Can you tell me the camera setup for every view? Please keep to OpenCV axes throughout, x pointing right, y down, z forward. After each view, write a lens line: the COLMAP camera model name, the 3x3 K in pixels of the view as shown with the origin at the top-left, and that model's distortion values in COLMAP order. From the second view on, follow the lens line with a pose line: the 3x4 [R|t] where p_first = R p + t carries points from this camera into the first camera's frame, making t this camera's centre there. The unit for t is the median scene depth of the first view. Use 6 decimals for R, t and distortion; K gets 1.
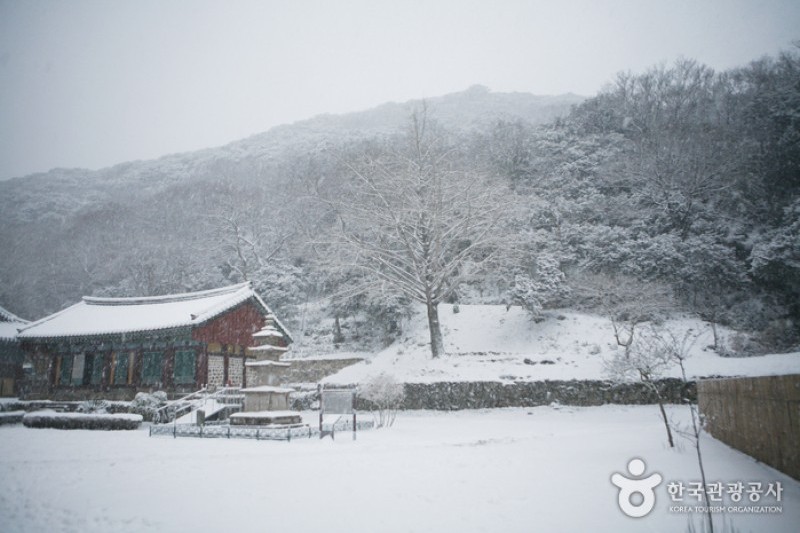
lens RADIAL K [[605.0, 0, 400.0], [0, 605.0, 266.5], [0, 0, 1]] dist [-0.113683, 0.101525]
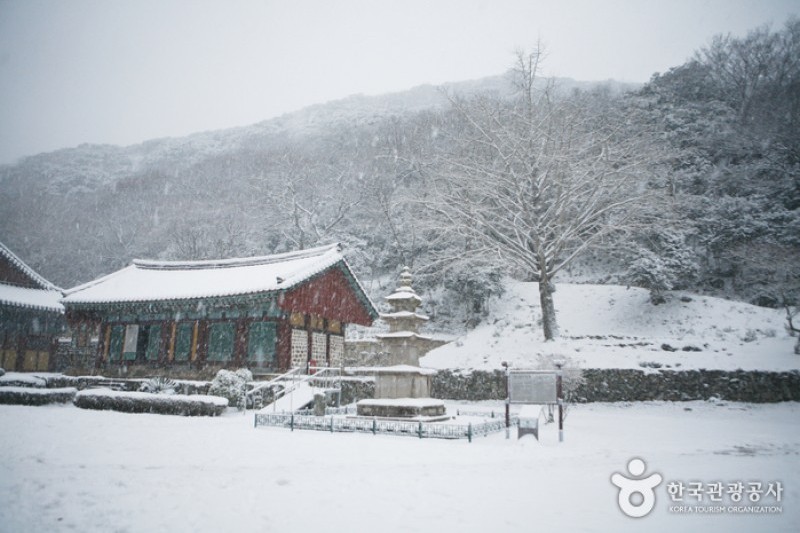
lens RADIAL K [[605.0, 0, 400.0], [0, 605.0, 266.5], [0, 0, 1]] dist [-0.113683, 0.101525]
pose [[0.999160, 0.029186, -0.028753, -0.139887], [-0.028711, 0.999447, 0.016783, 0.041515], [0.029227, -0.015944, 0.999446, 0.159871]]
